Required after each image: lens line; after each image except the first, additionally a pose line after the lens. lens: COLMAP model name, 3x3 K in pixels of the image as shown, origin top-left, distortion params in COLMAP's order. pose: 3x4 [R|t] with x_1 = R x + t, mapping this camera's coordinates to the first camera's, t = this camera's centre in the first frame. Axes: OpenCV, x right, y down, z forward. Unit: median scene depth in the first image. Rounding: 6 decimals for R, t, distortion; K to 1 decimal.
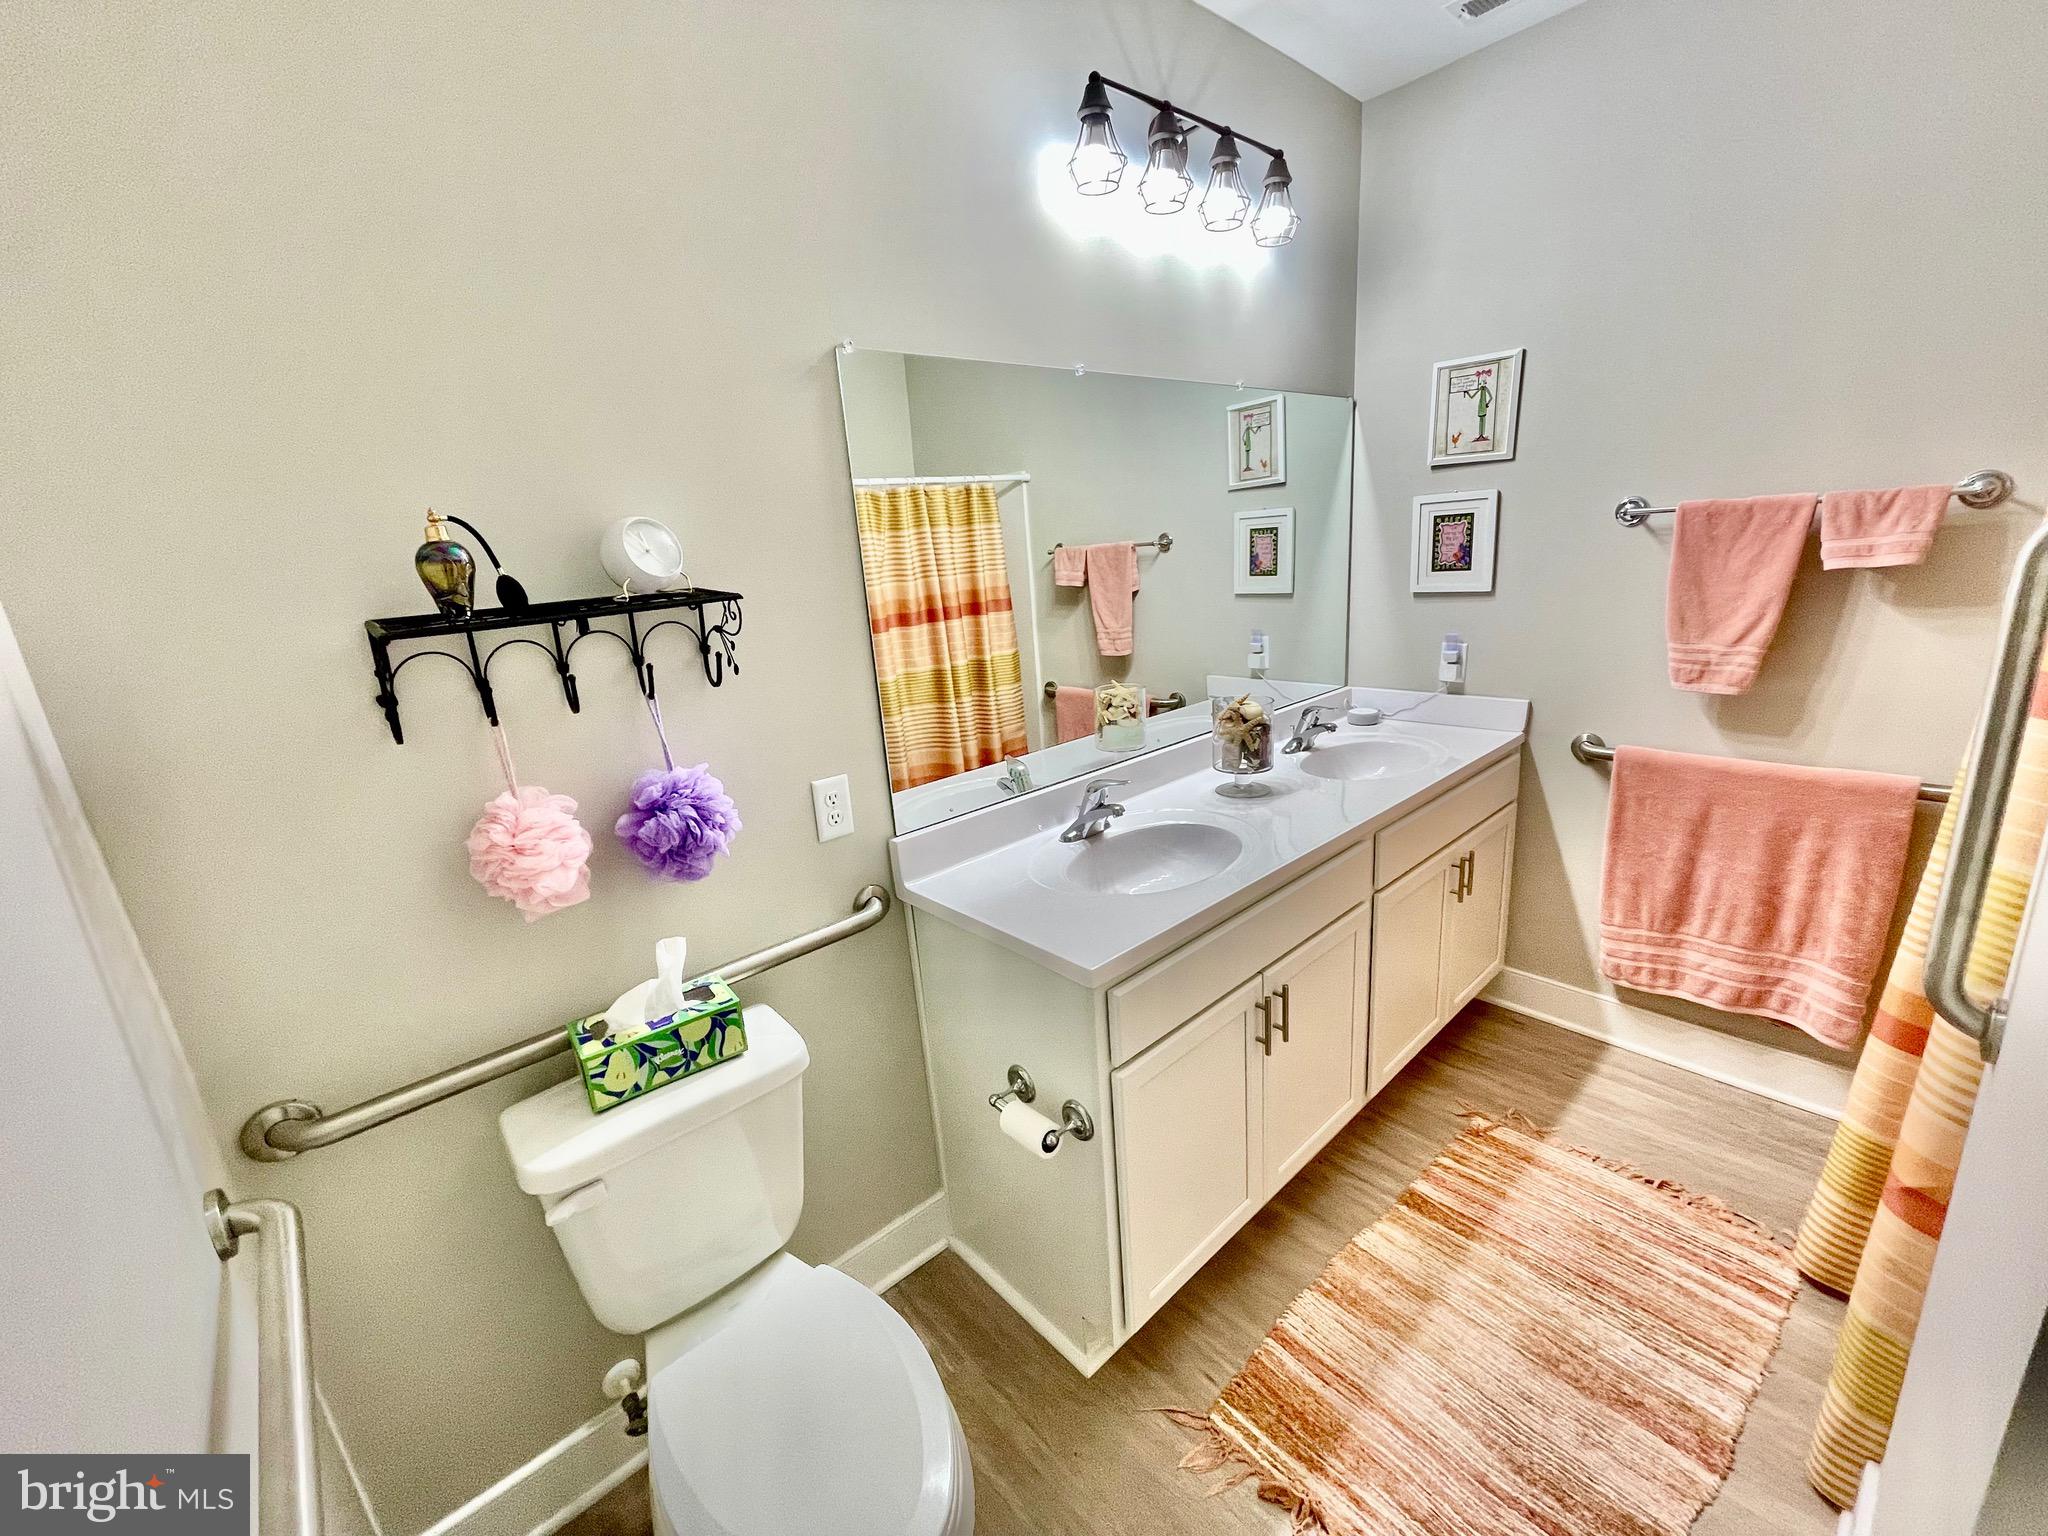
lens RADIAL K [[834.8, 0, 1024.0], [0, 834.8, 768.0], [0, 0, 1]] dist [-0.007375, 0.000362]
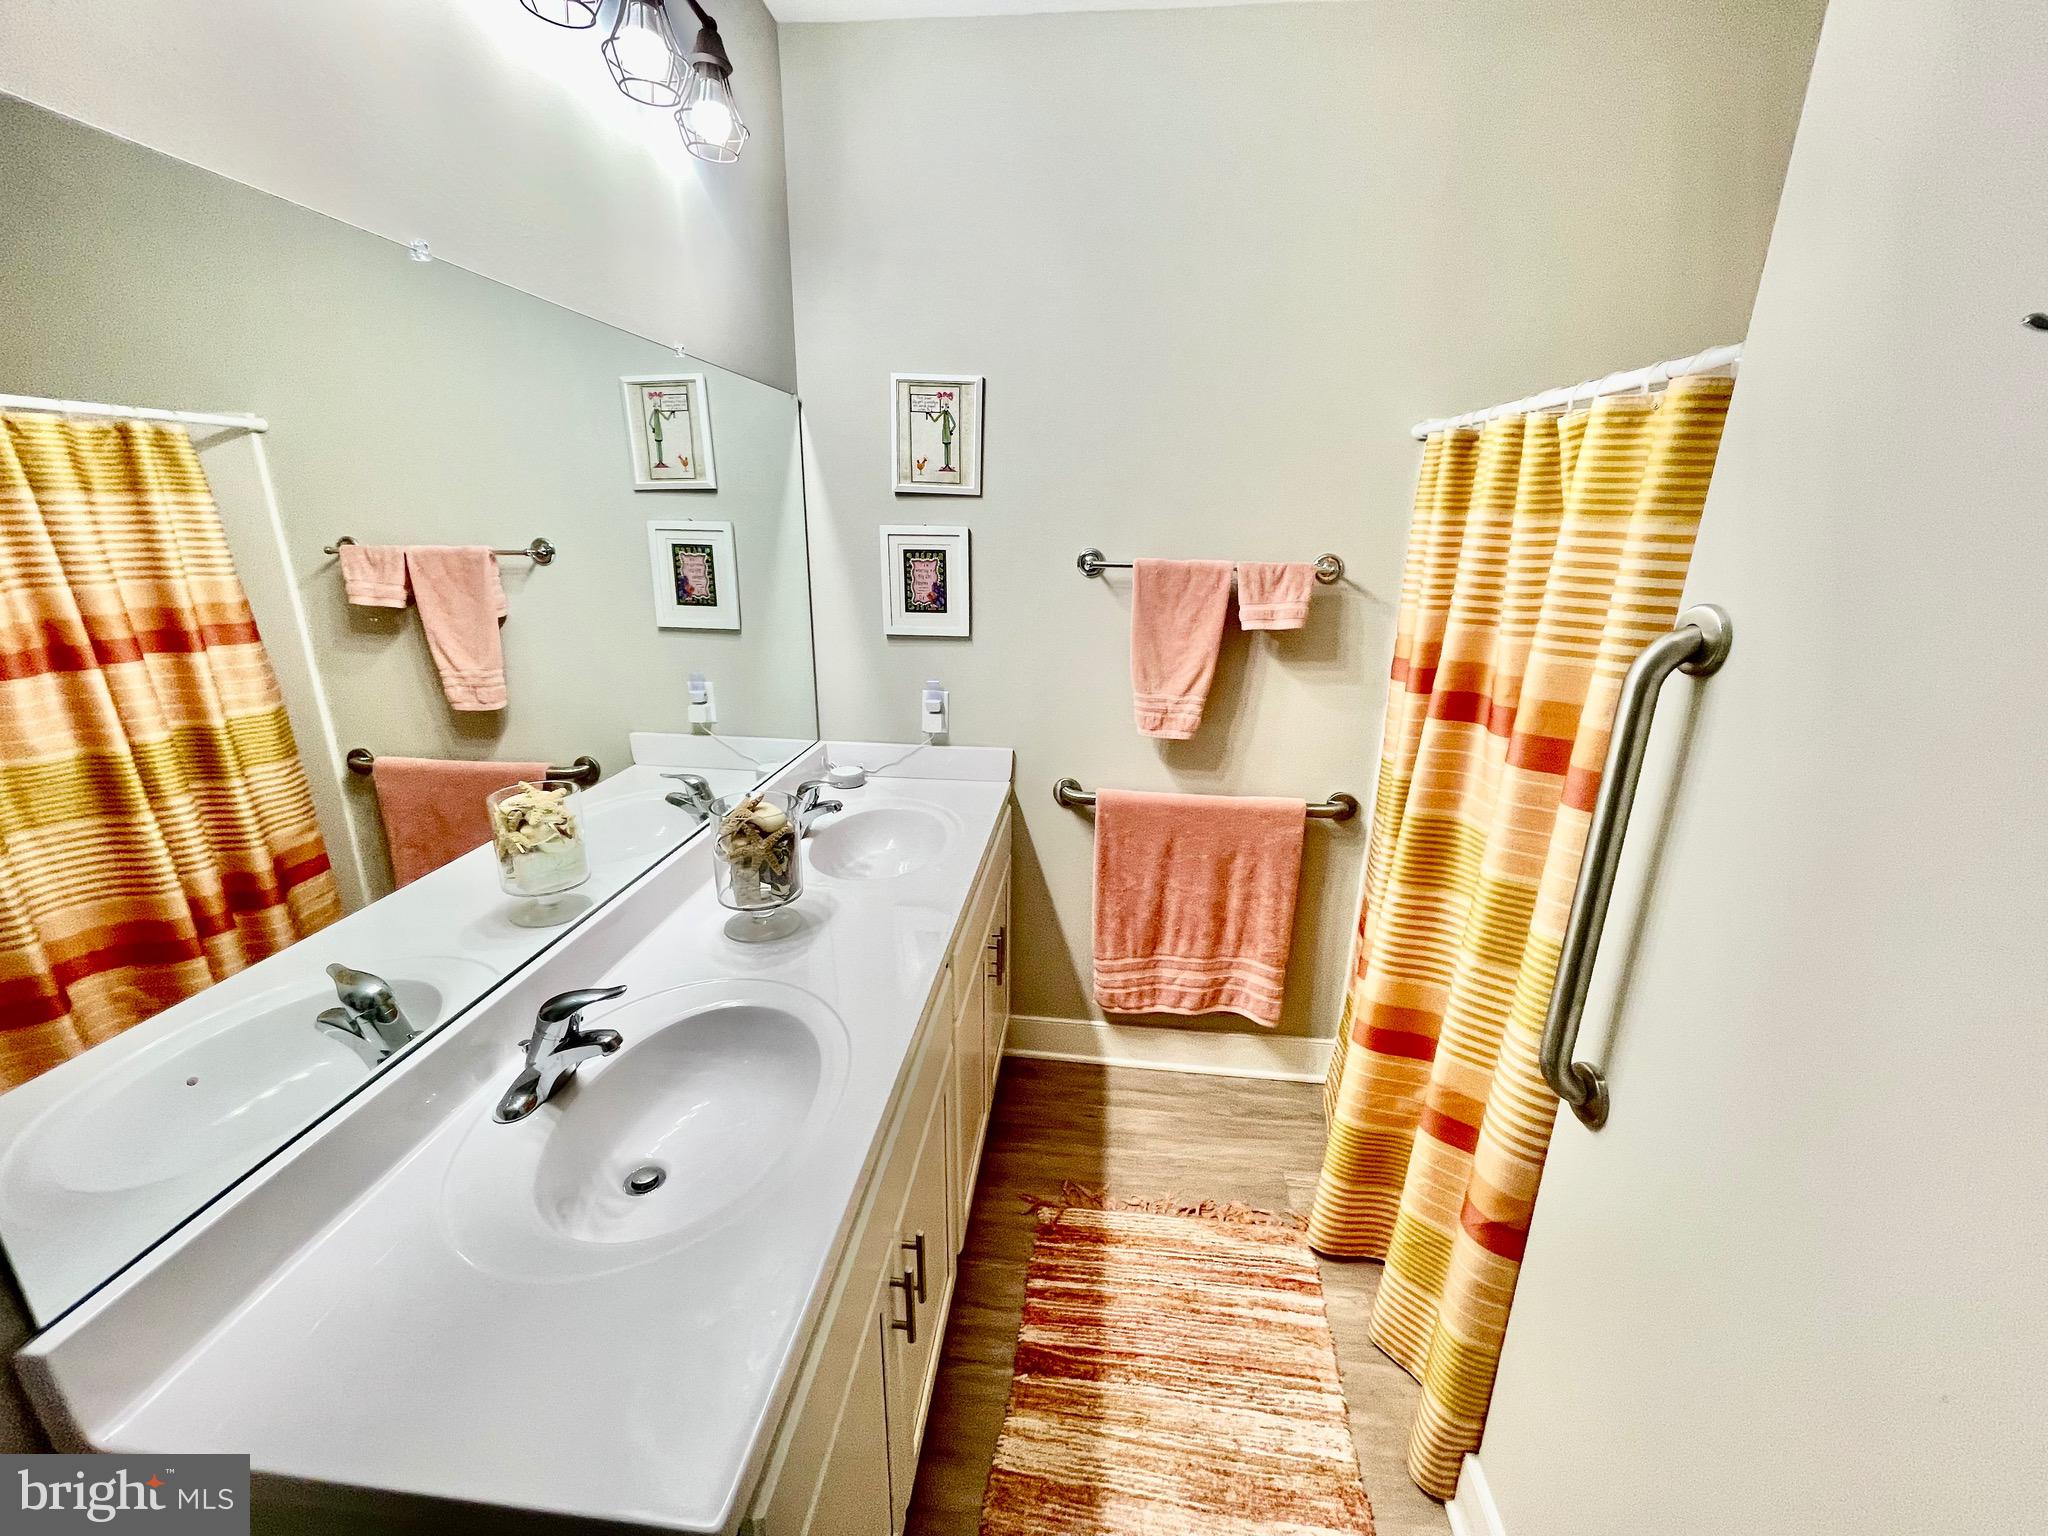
lens RADIAL K [[827.6, 0, 1027.7], [0, 827.6, 773.9], [0, 0, 1]] dist [-0.000270, 0.000233]
pose [[0.733110, -0.114505, 0.670402, -0.030138], [0.105583, 0.992936, 0.054135, -0.101703], [-0.671865, 0.031097, 0.740021, 0.272665]]
